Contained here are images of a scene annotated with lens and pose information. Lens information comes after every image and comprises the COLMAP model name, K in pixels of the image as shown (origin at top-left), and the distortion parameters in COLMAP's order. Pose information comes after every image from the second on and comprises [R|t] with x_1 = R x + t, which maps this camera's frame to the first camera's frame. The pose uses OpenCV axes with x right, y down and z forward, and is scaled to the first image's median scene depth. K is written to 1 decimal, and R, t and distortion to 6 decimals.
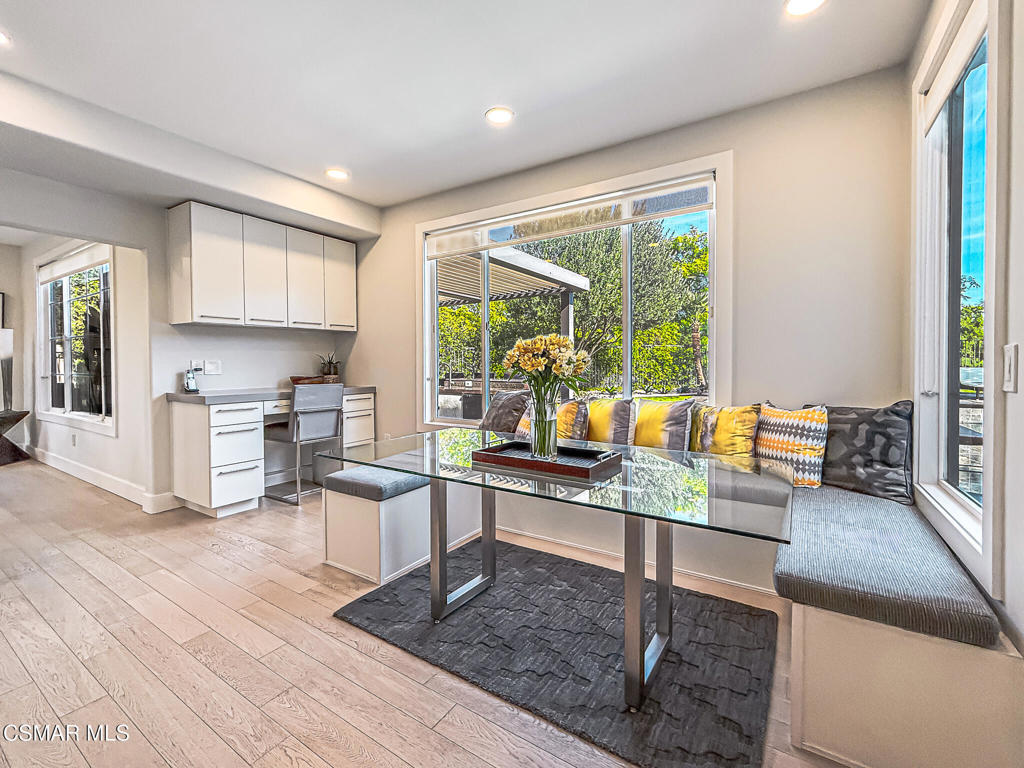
lens RADIAL K [[399.1, 0, 510.5], [0, 399.1, 371.4], [0, 0, 1]] dist [-0.000761, -0.000100]
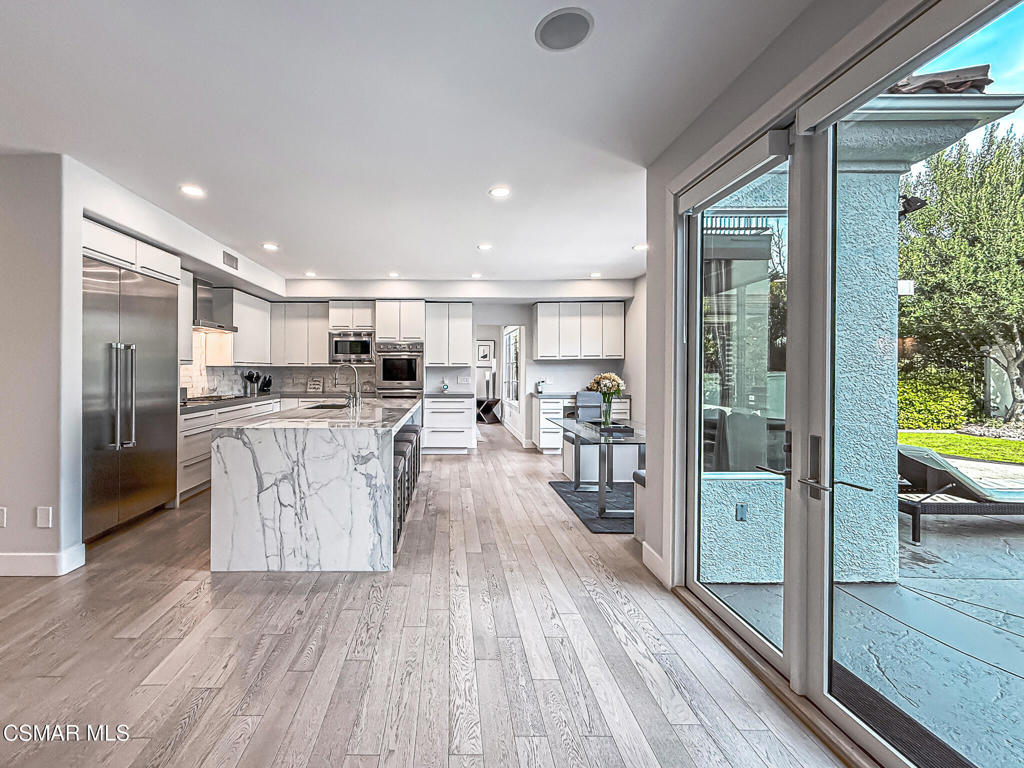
lens RADIAL K [[399.1, 0, 510.5], [0, 399.1, 371.4], [0, 0, 1]] dist [-0.000761, -0.000100]
pose [[0.627512, 0.004855, -0.778592, 0.682652], [-0.020926, 0.999724, -0.010631, -0.031626], [0.778325, 0.022964, 0.627441, -0.394105]]
